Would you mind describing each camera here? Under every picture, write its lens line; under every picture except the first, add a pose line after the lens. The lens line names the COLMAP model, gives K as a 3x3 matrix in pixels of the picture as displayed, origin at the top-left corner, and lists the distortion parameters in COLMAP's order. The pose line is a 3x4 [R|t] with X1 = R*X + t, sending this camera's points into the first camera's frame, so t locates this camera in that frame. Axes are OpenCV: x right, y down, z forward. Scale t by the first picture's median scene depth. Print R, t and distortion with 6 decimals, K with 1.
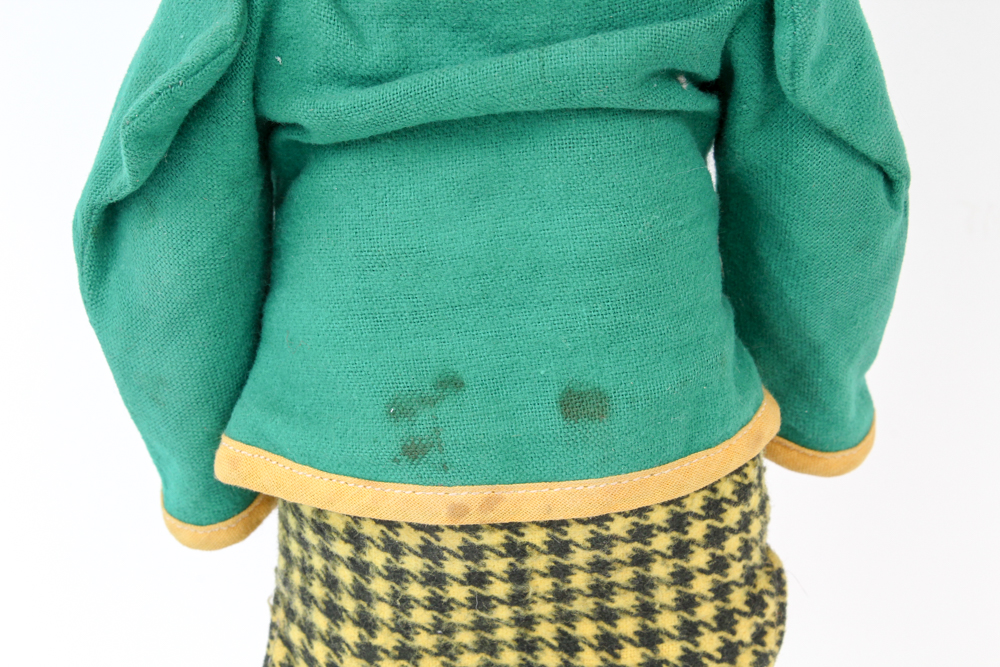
lens RADIAL K [[1860.6, 0, 496.2], [0, 1860.6, 334.4], [0, 0, 1]] dist [0.055380, 0.000000]
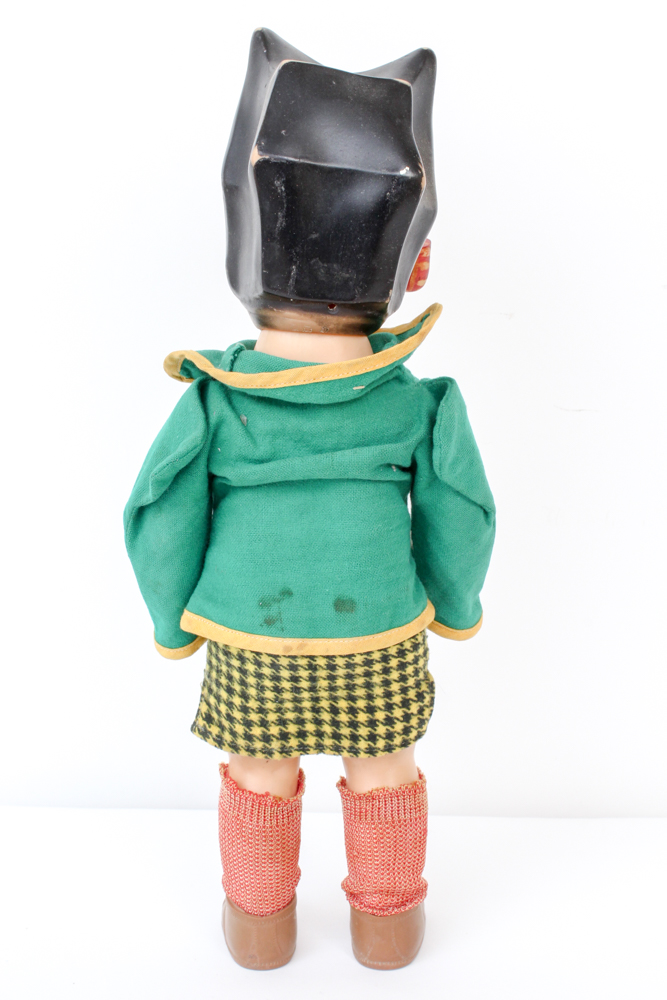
lens RADIAL K [[1543.6, 0, 337.6], [0, 1543.6, 499.8], [0, 0, 1]] dist [0.009138, 0.000000]
pose [[0.998703, 0.050083, -0.009198, 0.048104], [-0.049959, 0.998663, 0.013275, -0.113647], [0.009850, -0.012798, 0.999870, -0.870428]]
